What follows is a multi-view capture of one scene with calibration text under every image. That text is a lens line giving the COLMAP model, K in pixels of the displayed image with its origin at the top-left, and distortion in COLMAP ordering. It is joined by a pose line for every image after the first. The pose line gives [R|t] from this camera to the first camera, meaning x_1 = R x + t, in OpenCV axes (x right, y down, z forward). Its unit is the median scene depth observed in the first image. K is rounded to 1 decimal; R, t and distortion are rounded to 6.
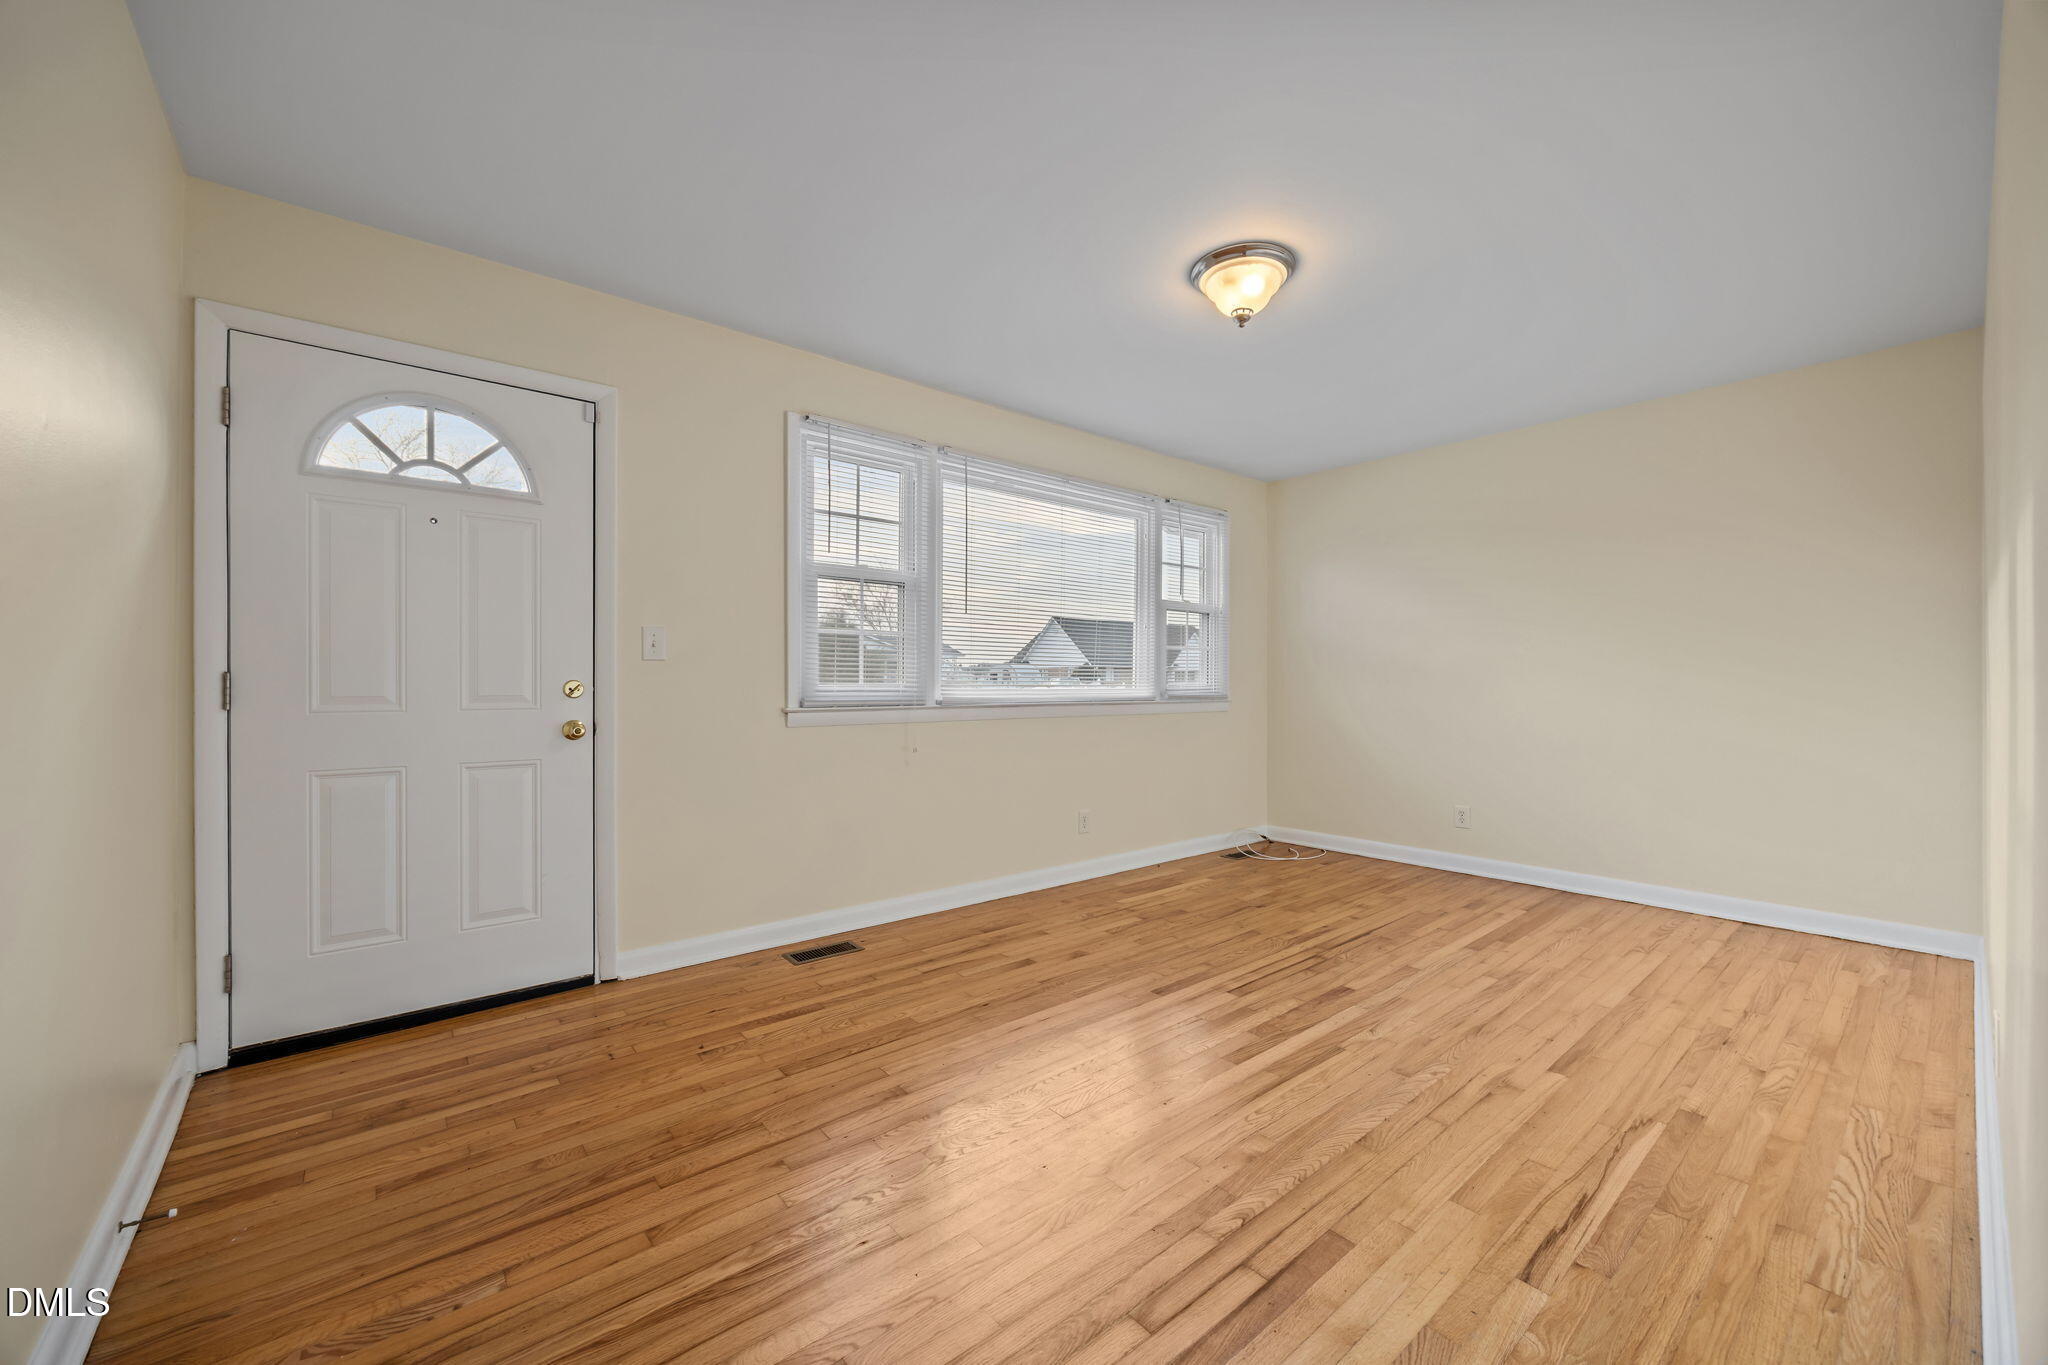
lens RADIAL K [[793.4, 0, 1041.9], [0, 793.4, 683.8], [0, 0, 1]] dist [-0.000115, -0.000080]
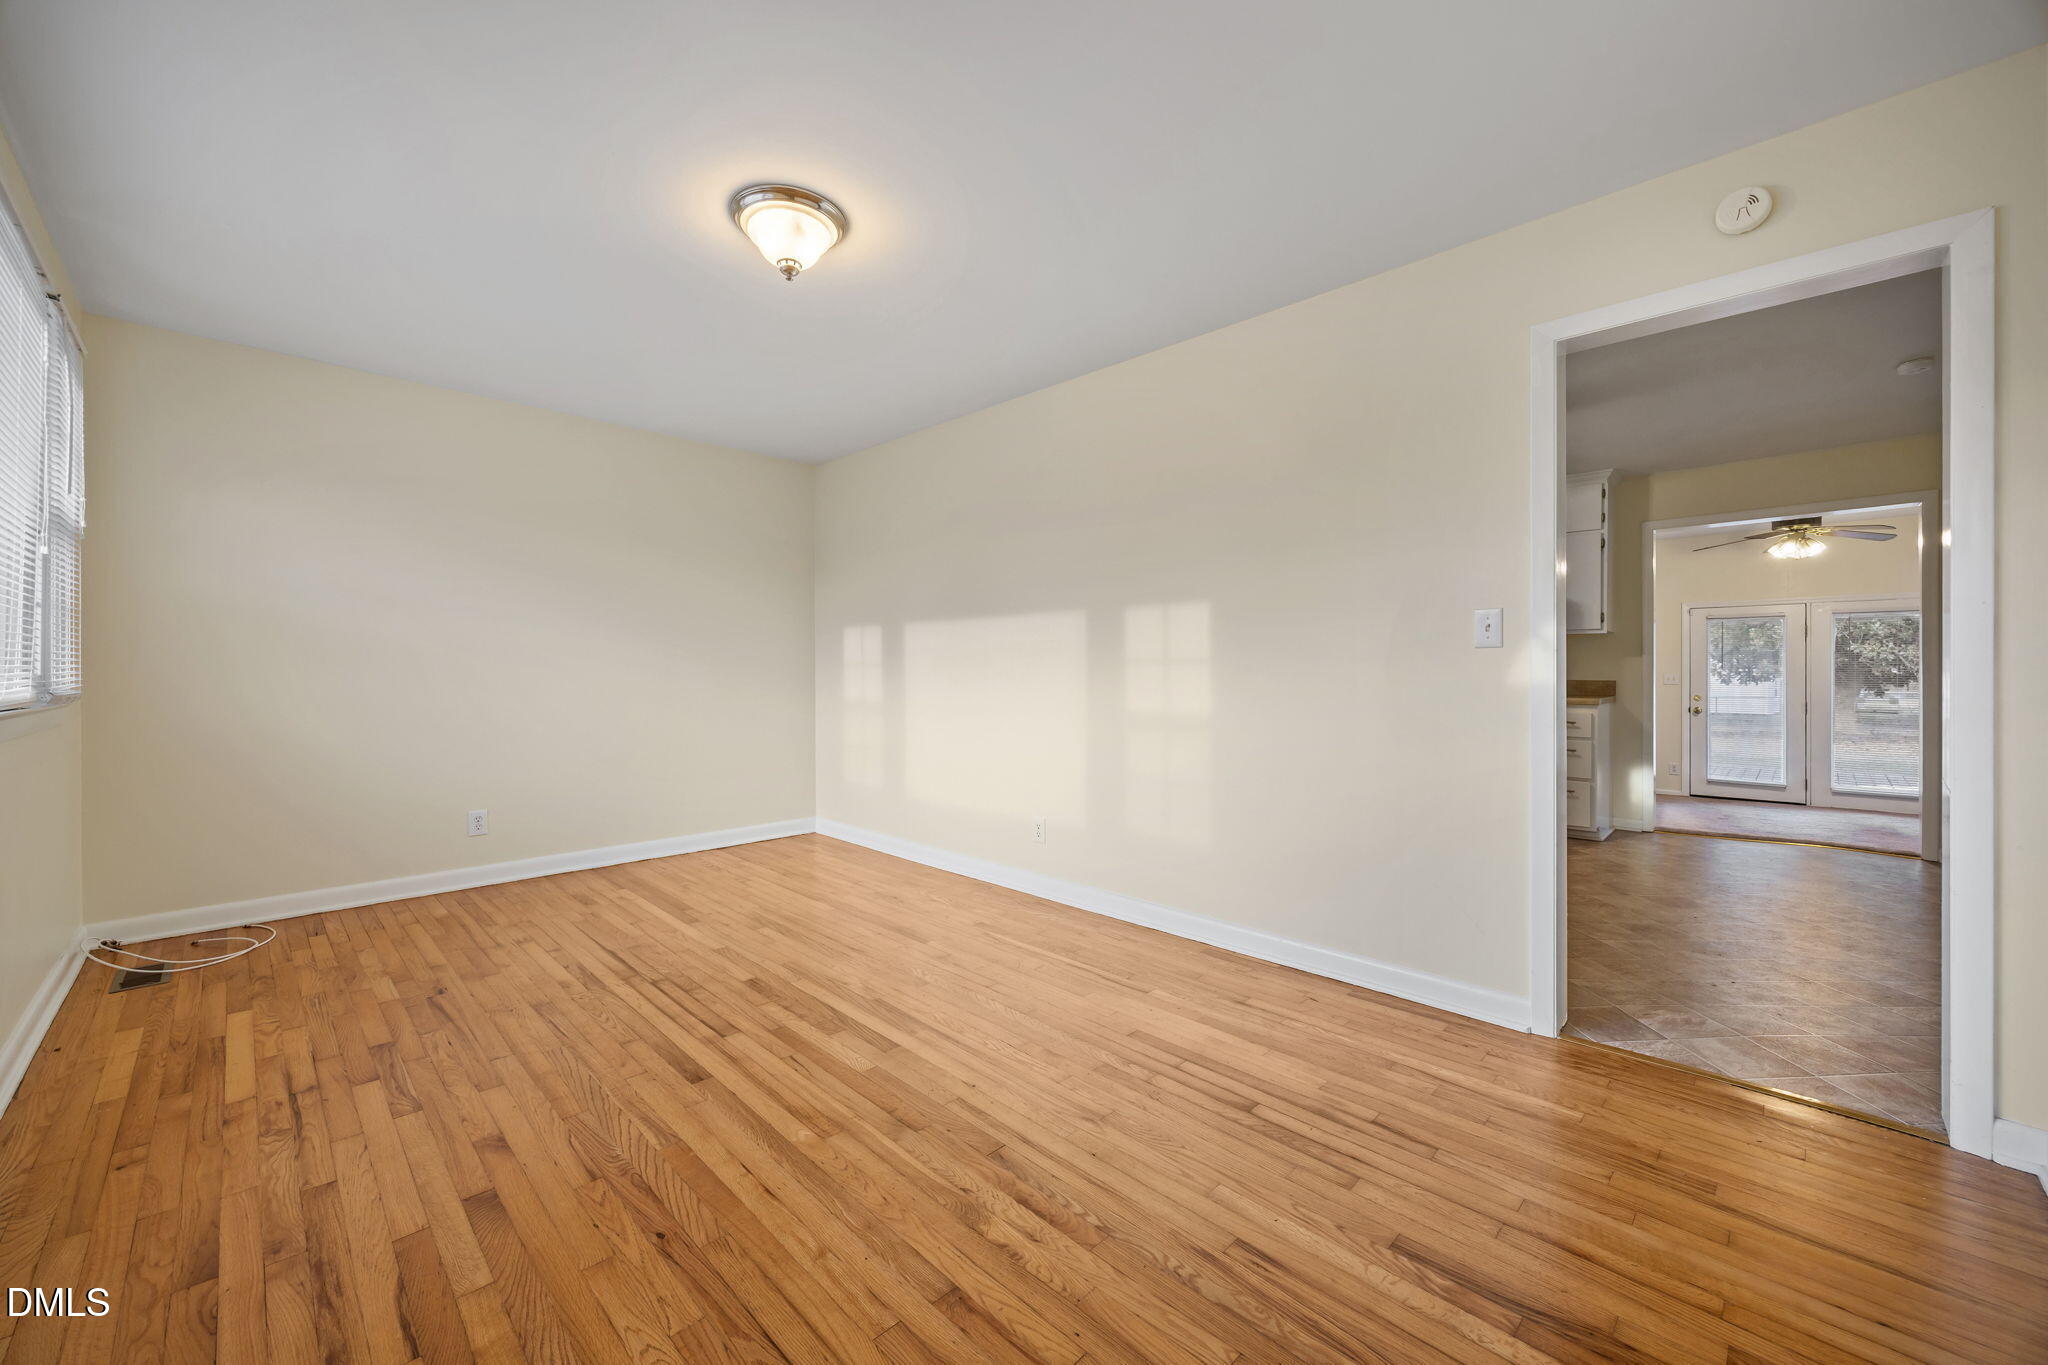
lens RADIAL K [[793.4, 0, 1015.5], [0, 793.4, 672.7], [0, 0, 1]] dist [-0.000115, -0.000080]
pose [[-0.090126, 0.000744, 0.995930, -0.589643], [-0.000125, 1.000000, -0.000758, 0.001660], [-0.995930, -0.000193, -0.090126, 0.713170]]
